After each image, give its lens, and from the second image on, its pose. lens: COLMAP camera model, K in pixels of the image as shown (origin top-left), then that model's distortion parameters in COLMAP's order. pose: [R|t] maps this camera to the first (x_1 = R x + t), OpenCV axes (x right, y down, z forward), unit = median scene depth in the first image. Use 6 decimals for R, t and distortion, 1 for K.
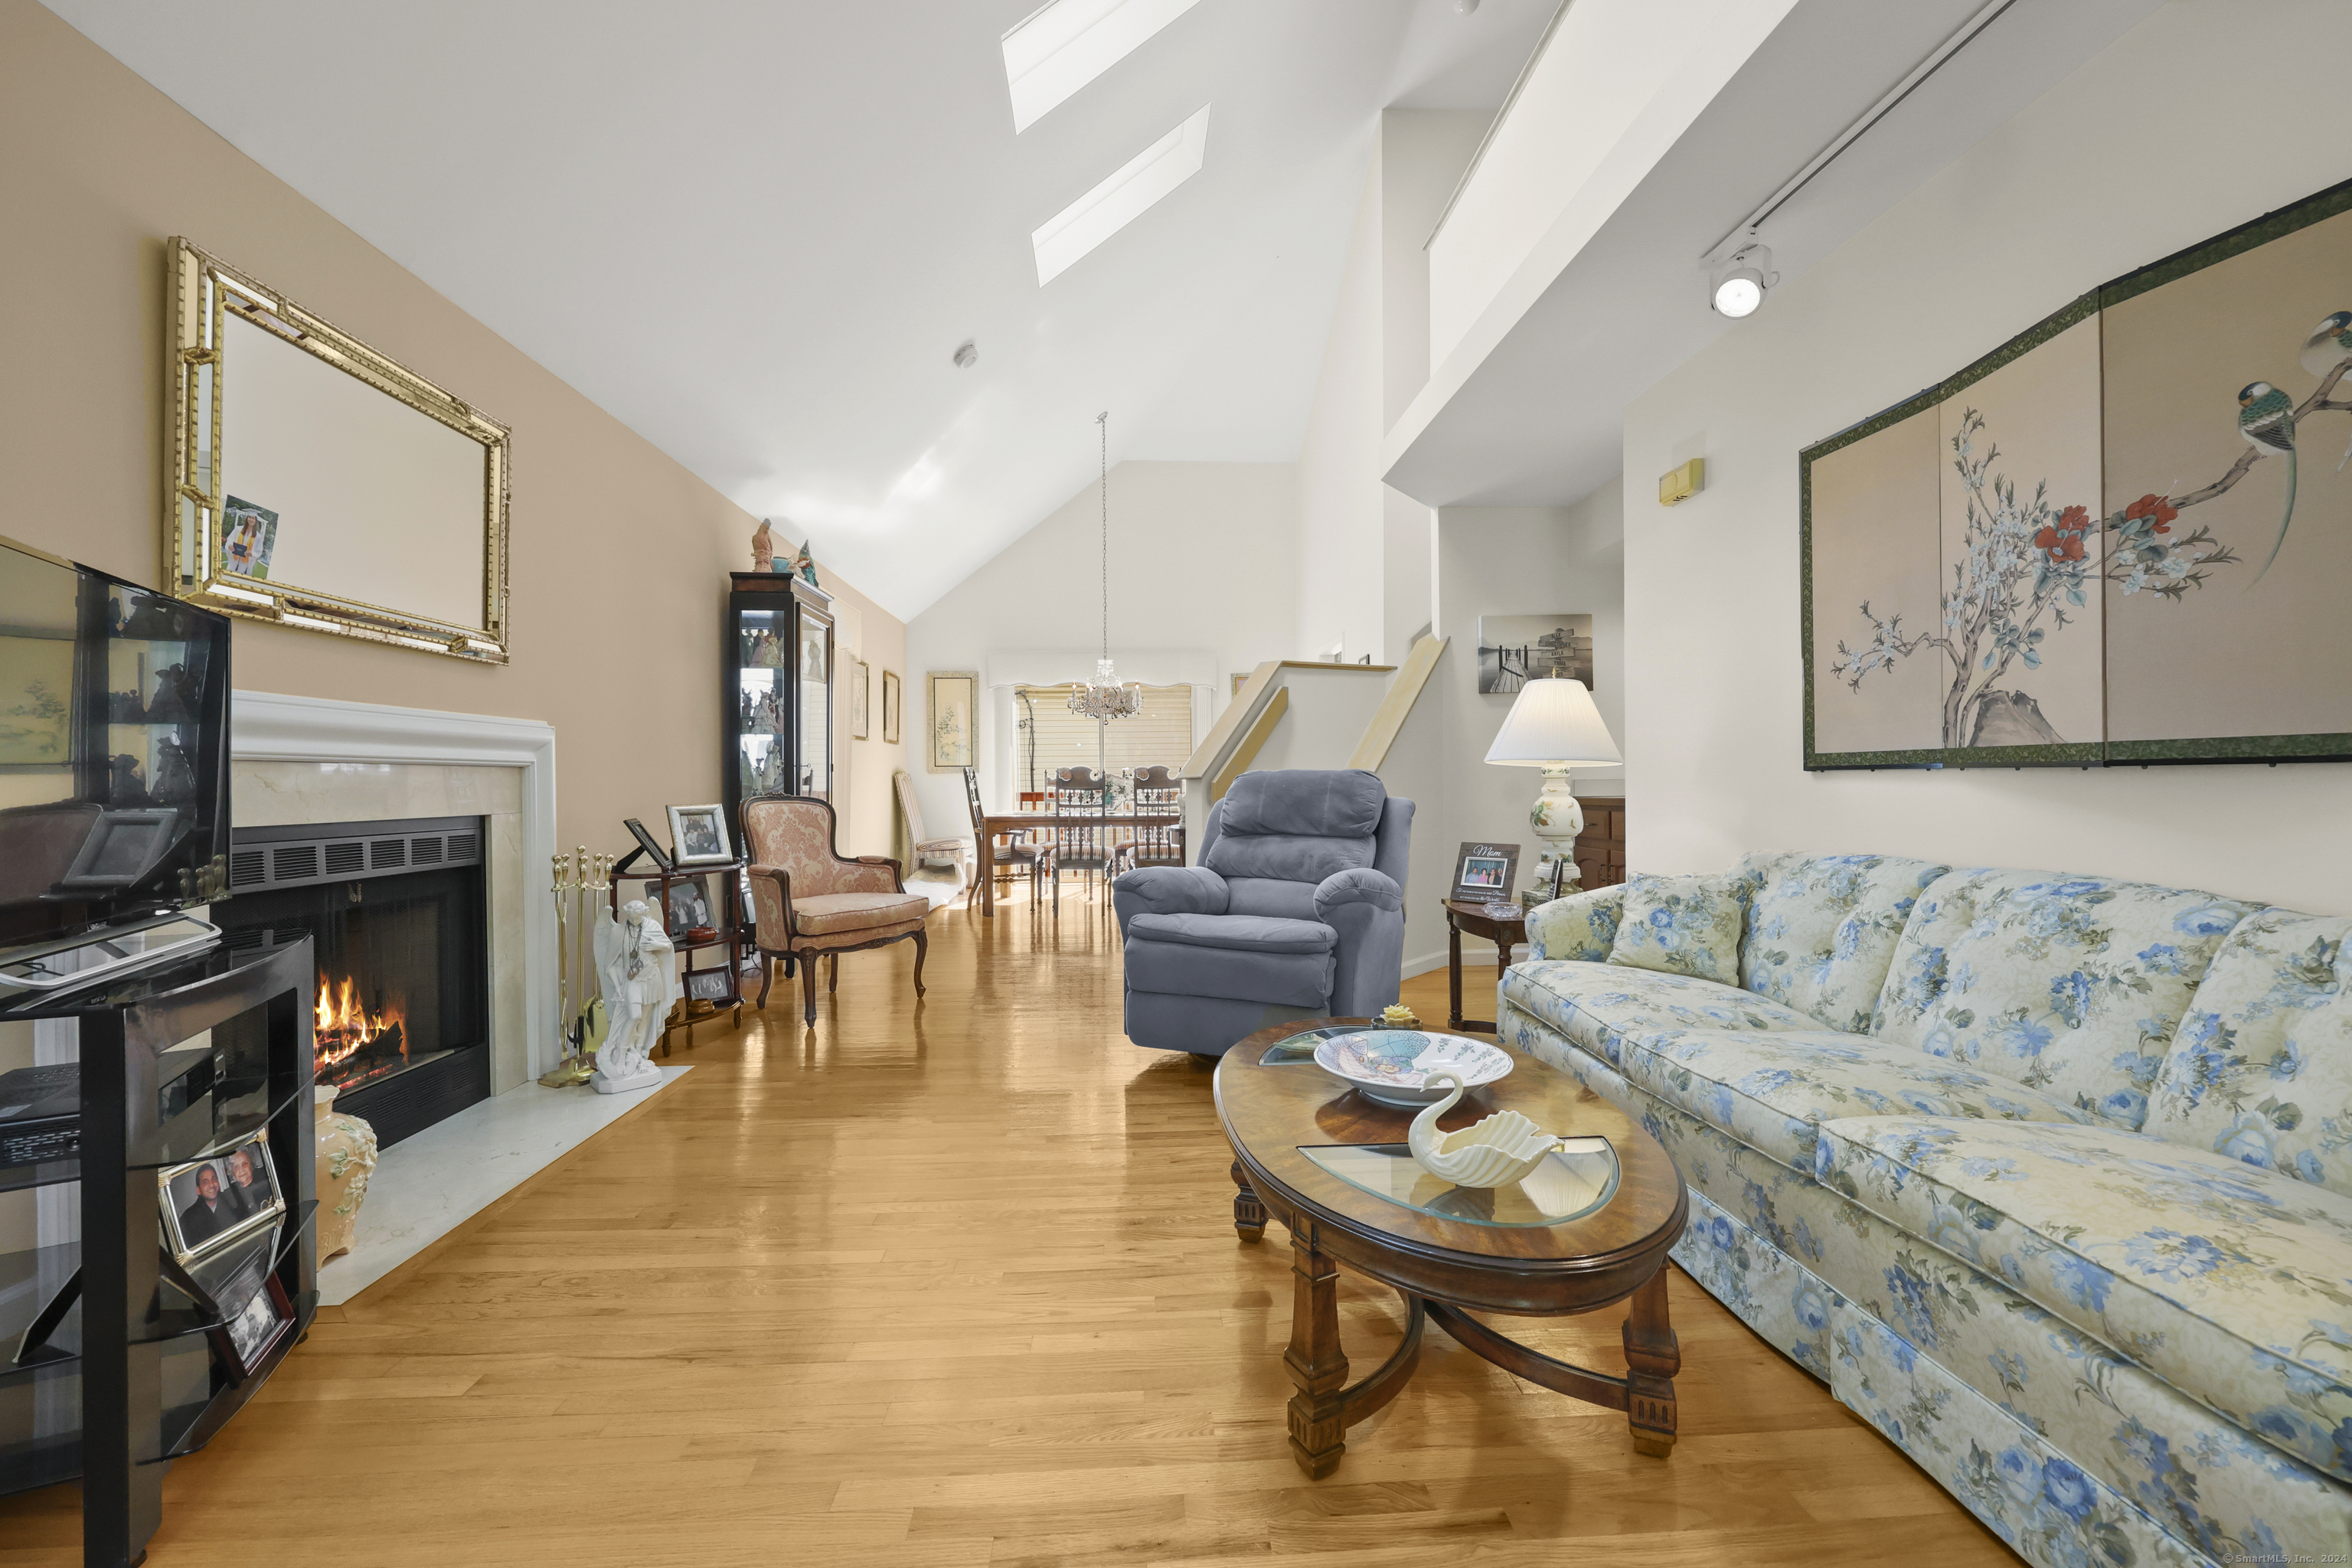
lens RADIAL K [[945.4, 0, 1175.7], [0, 945.4, 788.8], [0, 0, 1]] dist [-0.002195, -0.000669]
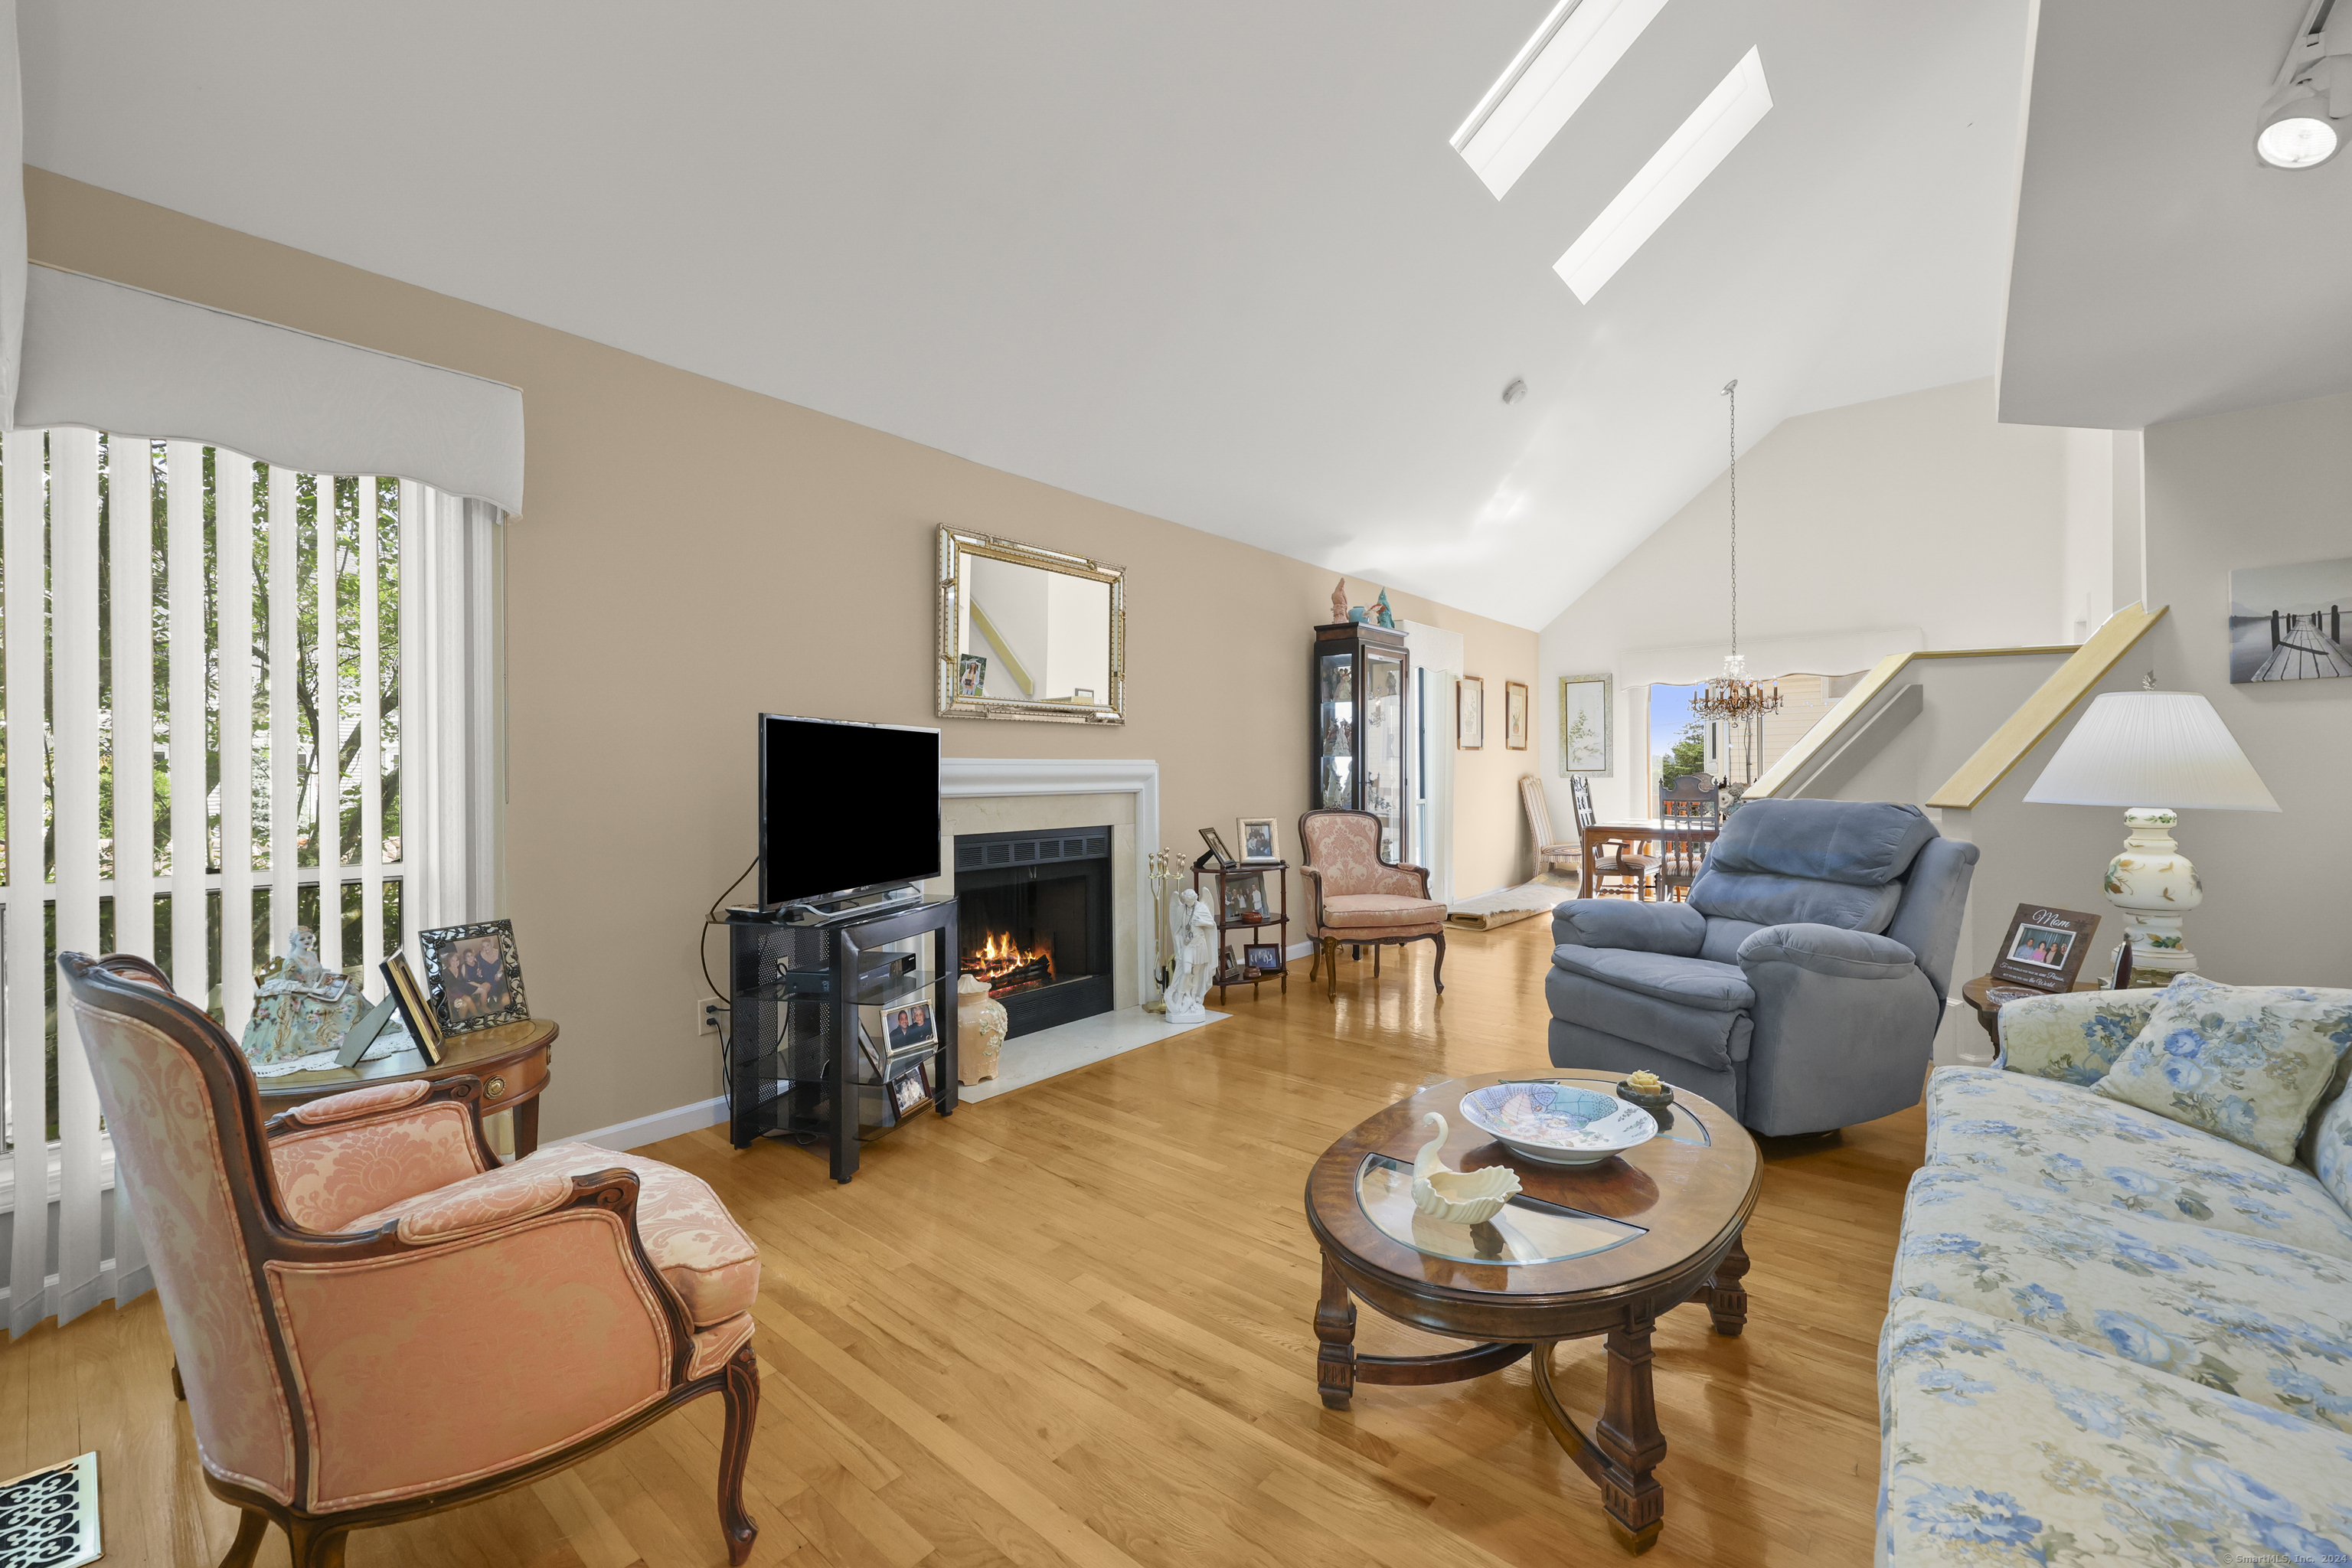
lens RADIAL K [[945.4, 0, 1183.0], [0, 945.4, 775.3], [0, 0, 1]] dist [-0.002195, -0.000669]
pose [[0.725445, 0.003826, -0.688269, 0.409832], [-0.003206, 0.999992, 0.002179, -0.057361], [0.688273, 0.000626, 0.725452, -0.027982]]
